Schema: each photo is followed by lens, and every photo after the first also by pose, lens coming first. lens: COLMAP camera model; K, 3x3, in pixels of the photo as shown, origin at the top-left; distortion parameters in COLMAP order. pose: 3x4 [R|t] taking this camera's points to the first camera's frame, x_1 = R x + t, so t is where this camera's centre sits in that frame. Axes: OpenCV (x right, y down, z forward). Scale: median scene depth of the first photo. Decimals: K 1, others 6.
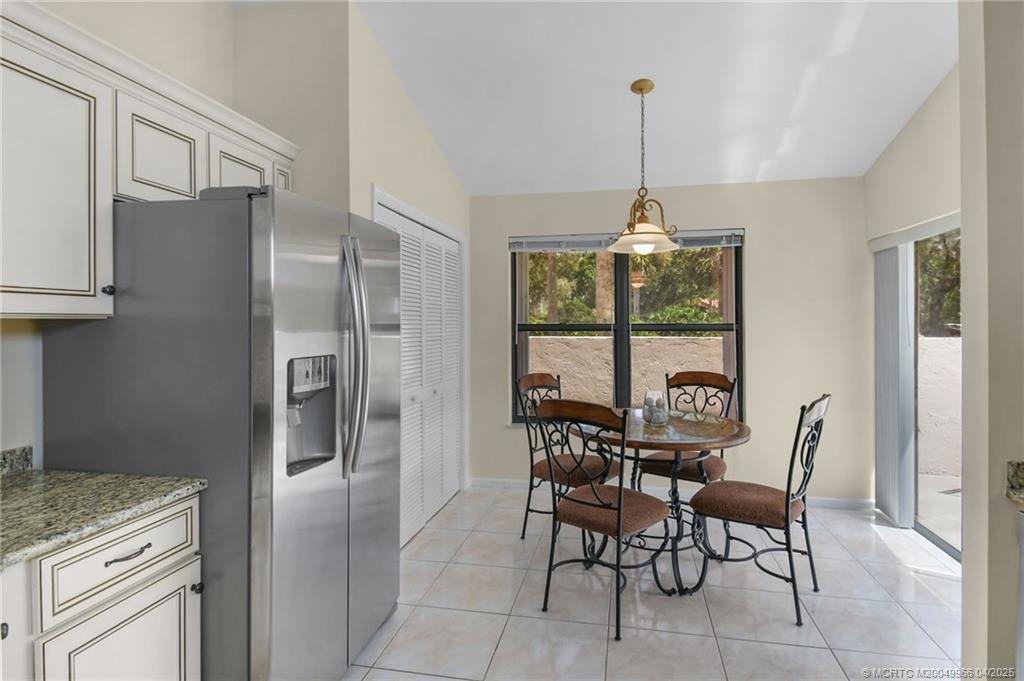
lens RADIAL K [[527.9, 0, 531.1], [0, 527.9, 322.5], [0, 0, 1]] dist [0.036928, -0.028657]
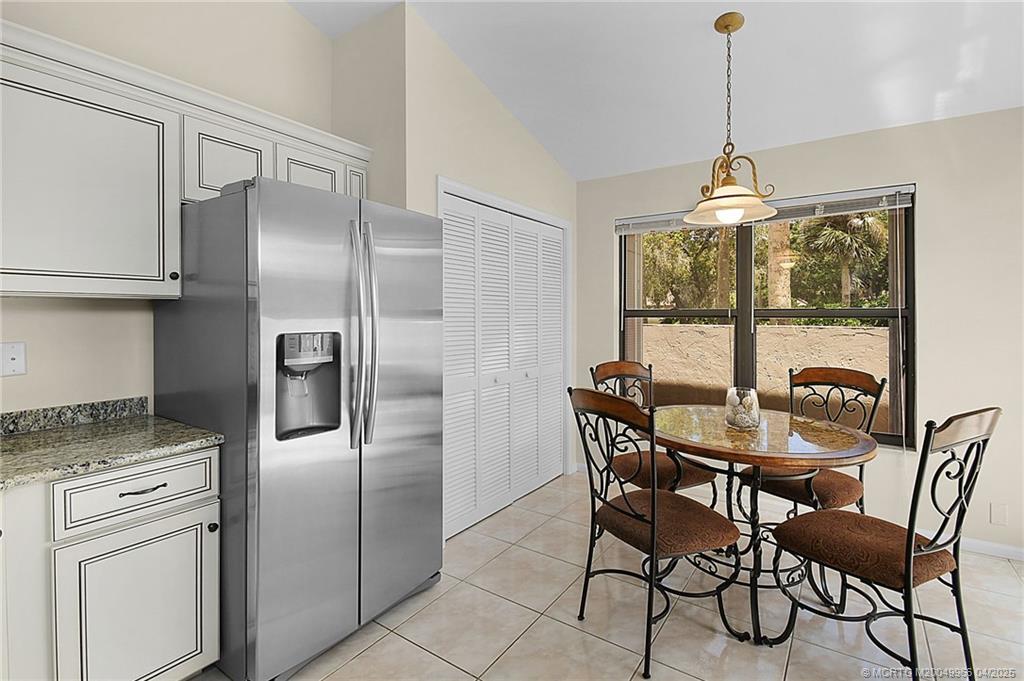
lens RADIAL K [[486.6, 0, 507.9], [0, 486.6, 315.3], [0, 0, 1]] dist [0.034641, -0.028656]
pose [[0.909243, 0.003667, -0.416249, 0.265176], [-0.002120, 0.999989, 0.004178, 0.016664], [0.416260, -0.002916, 0.909241, 0.185803]]
